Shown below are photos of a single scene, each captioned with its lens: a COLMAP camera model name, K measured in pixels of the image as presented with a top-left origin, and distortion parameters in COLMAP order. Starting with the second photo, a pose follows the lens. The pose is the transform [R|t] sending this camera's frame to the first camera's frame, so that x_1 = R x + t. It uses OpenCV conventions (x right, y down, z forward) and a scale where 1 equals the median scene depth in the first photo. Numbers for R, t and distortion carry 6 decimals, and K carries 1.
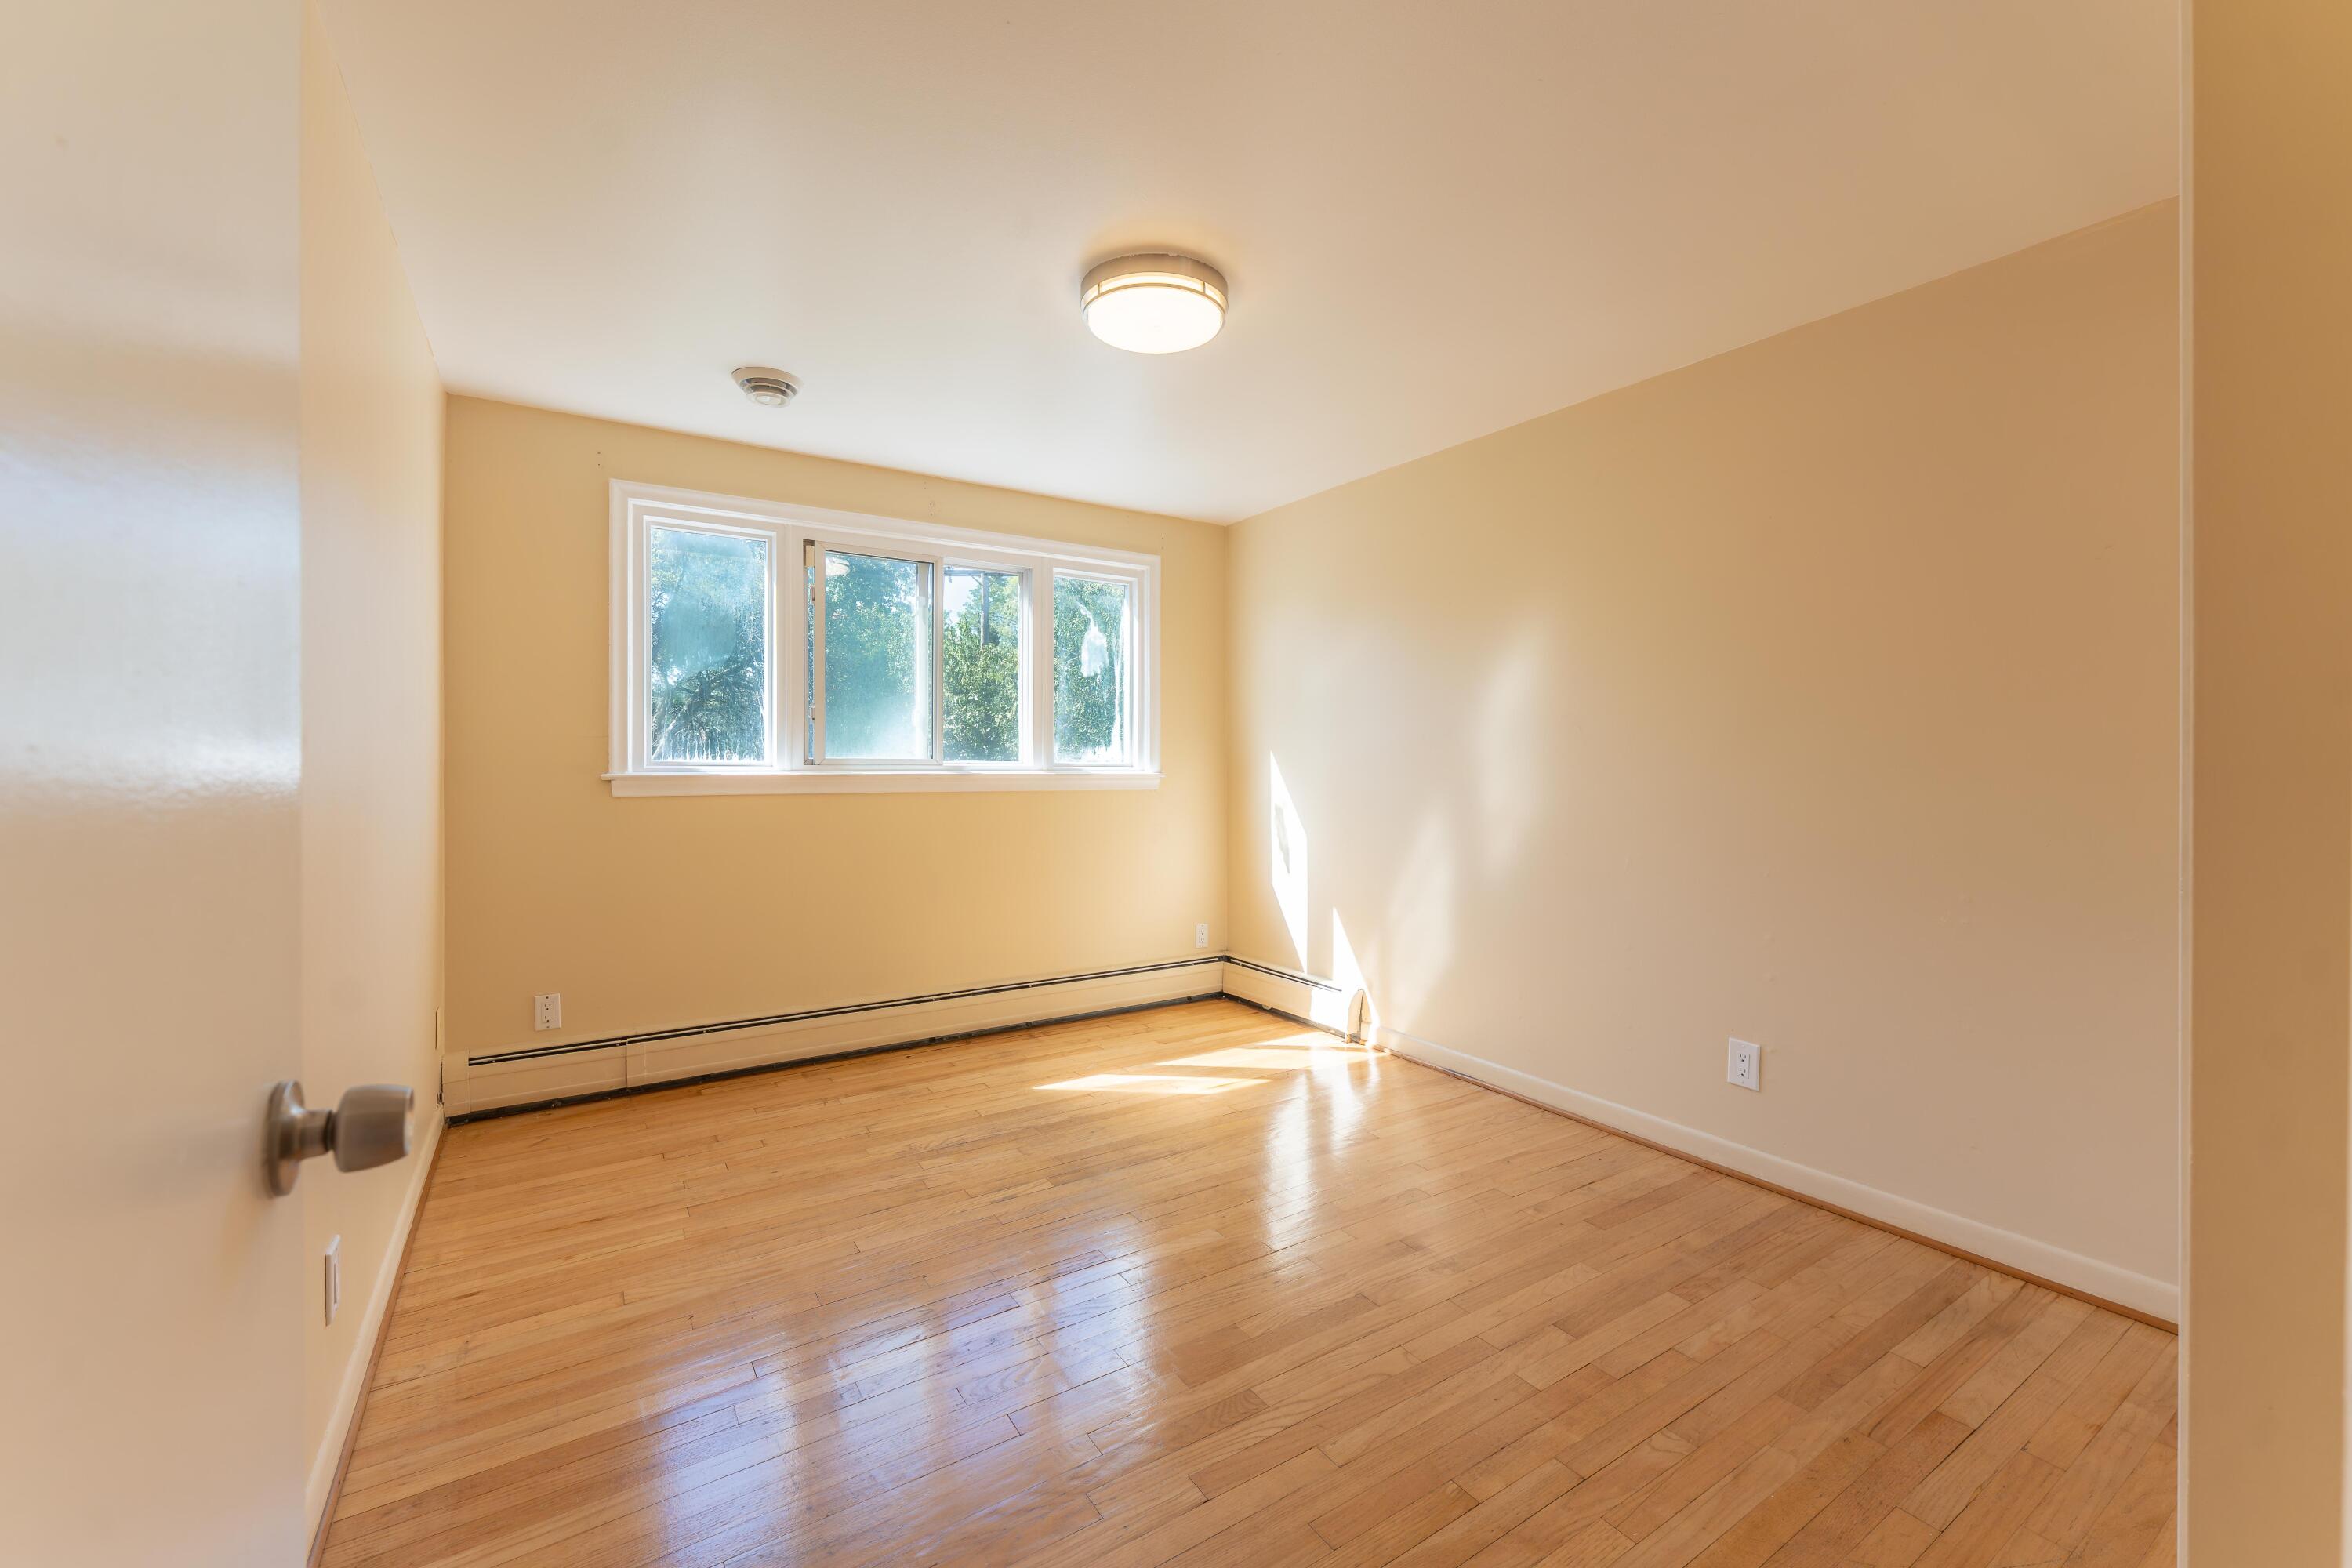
lens RADIAL K [[971.6, 0, 1161.5], [0, 971.6, 750.9], [0, 0, 1]] dist [0.002899, -0.001235]
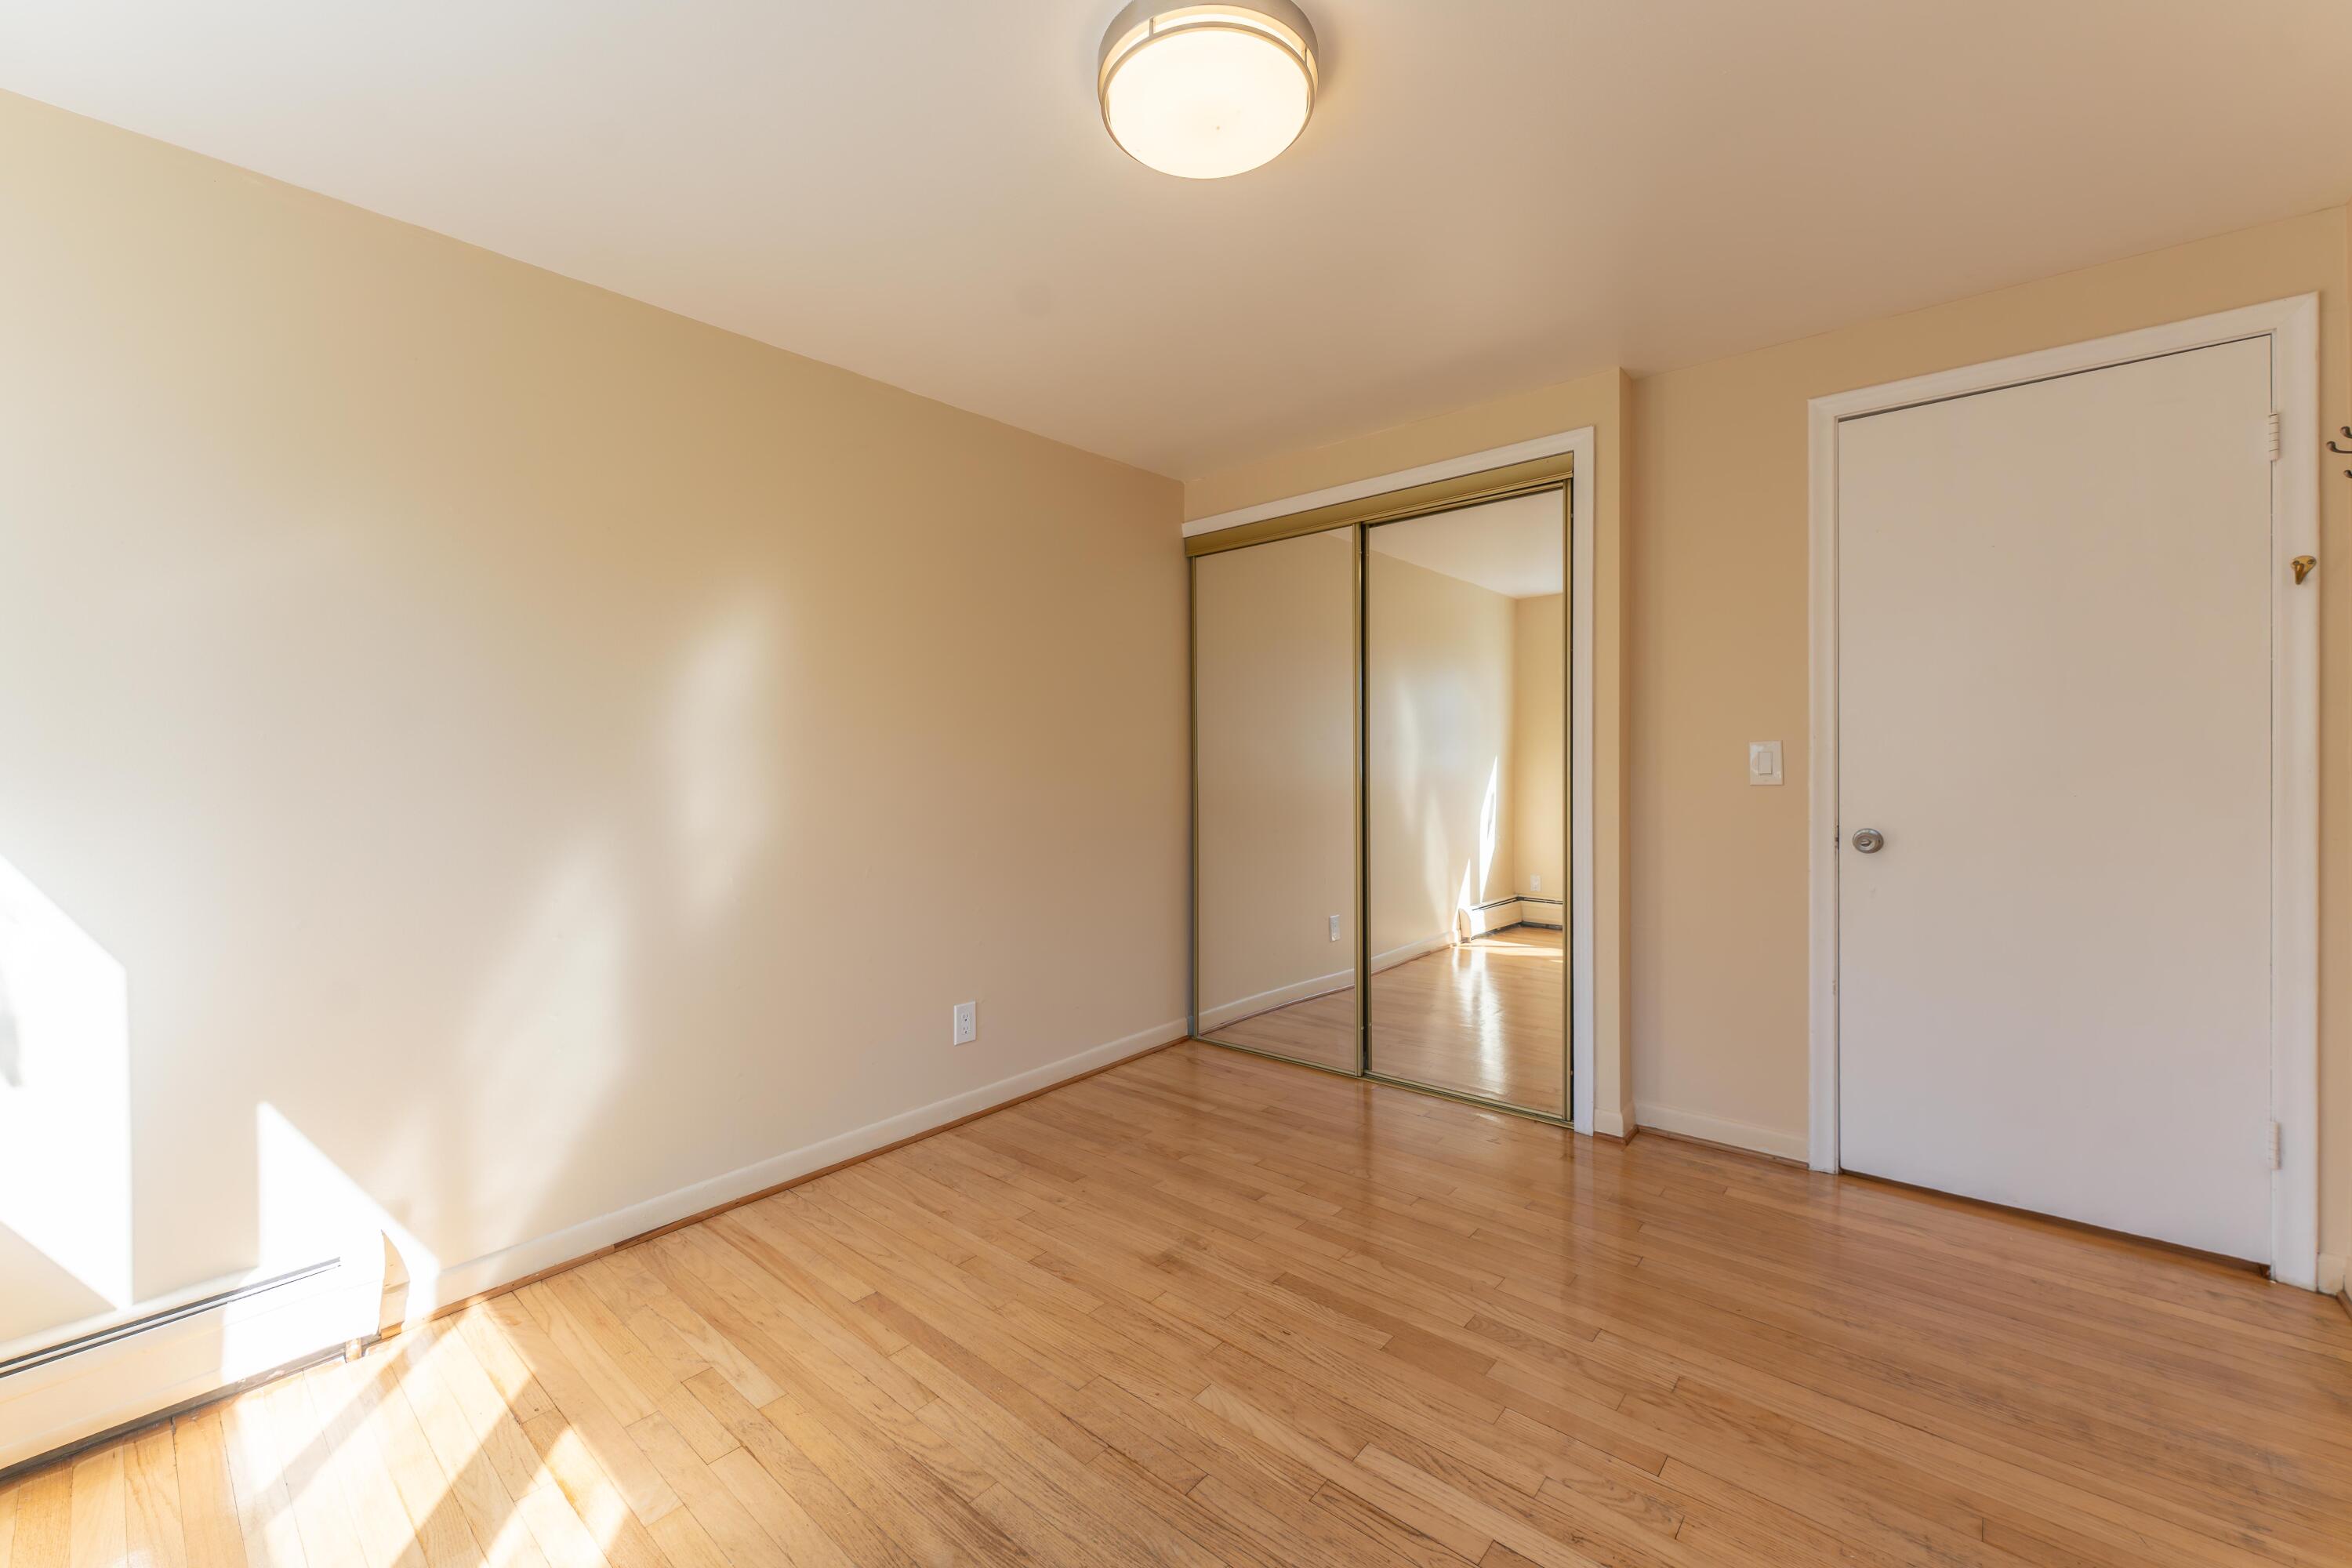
lens RADIAL K [[971.6, 0, 1132.5], [0, 971.6, 754.7], [0, 0, 1]] dist [0.002899, -0.001235]
pose [[-0.291762, 0.002674, 0.956487, -0.580181], [0.005650, 0.999983, -0.001072, -0.001682], [-0.956474, 0.005092, -0.291772, 1.127509]]
